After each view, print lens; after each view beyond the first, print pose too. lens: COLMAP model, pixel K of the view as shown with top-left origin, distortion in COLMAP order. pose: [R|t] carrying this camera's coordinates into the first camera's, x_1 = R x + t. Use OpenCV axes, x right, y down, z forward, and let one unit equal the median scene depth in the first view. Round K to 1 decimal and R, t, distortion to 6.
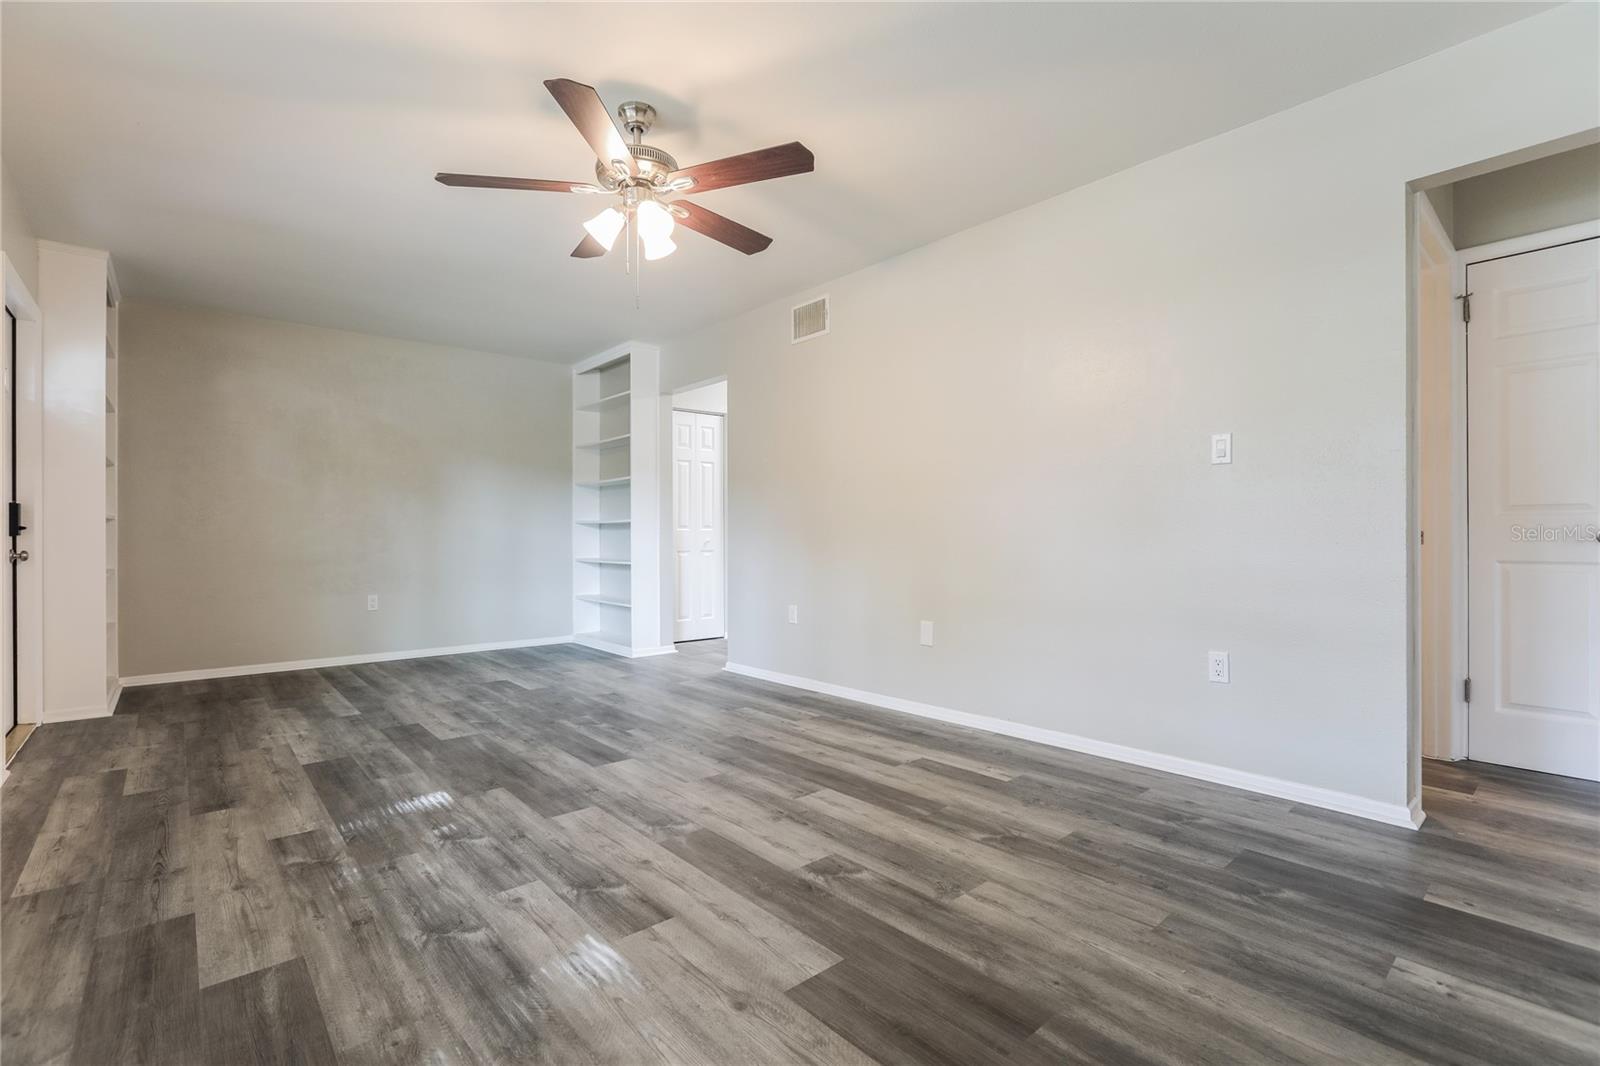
lens RADIAL K [[719.4, 0, 810.7], [0, 719.4, 542.2], [0, 0, 1]] dist [-0.000565, 0.000736]
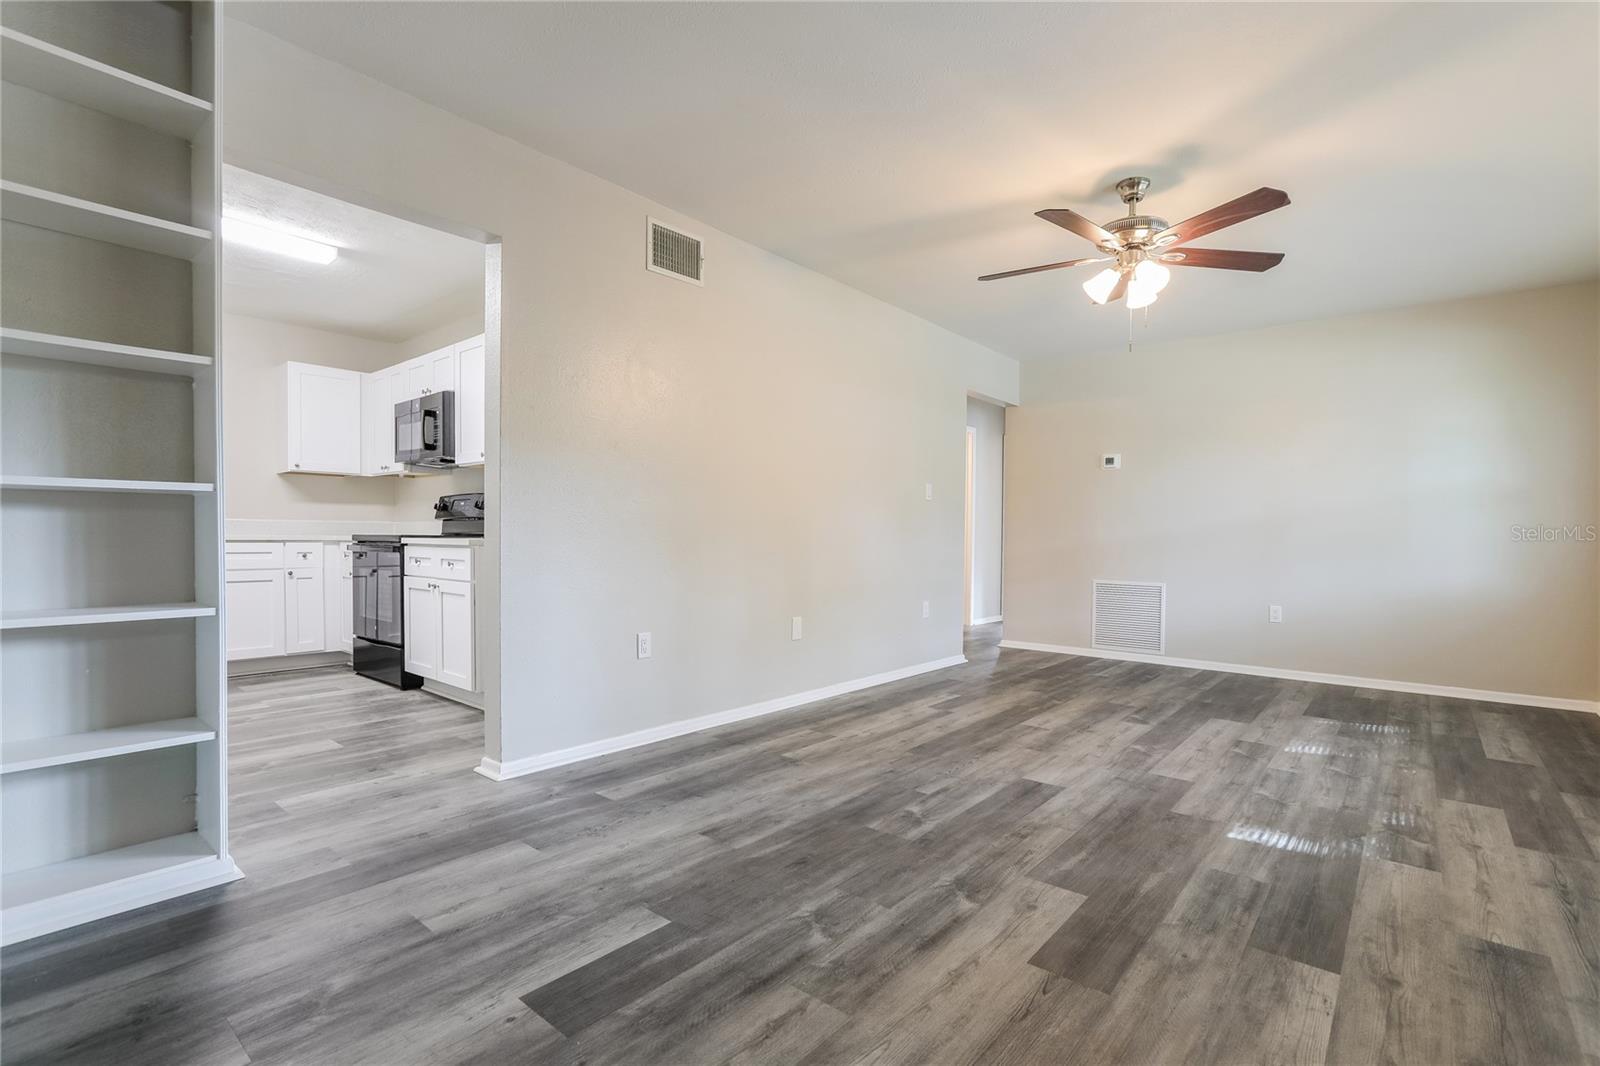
lens RADIAL K [[719.4, 0, 810.7], [0, 719.4, 542.2], [0, 0, 1]] dist [-0.000565, 0.000736]
pose [[-0.140840, -0.000665, 0.990032, -1.372160], [-0.001487, 0.999999, 0.000461, -0.004831], [-0.990031, -0.001407, -0.140841, 1.705108]]
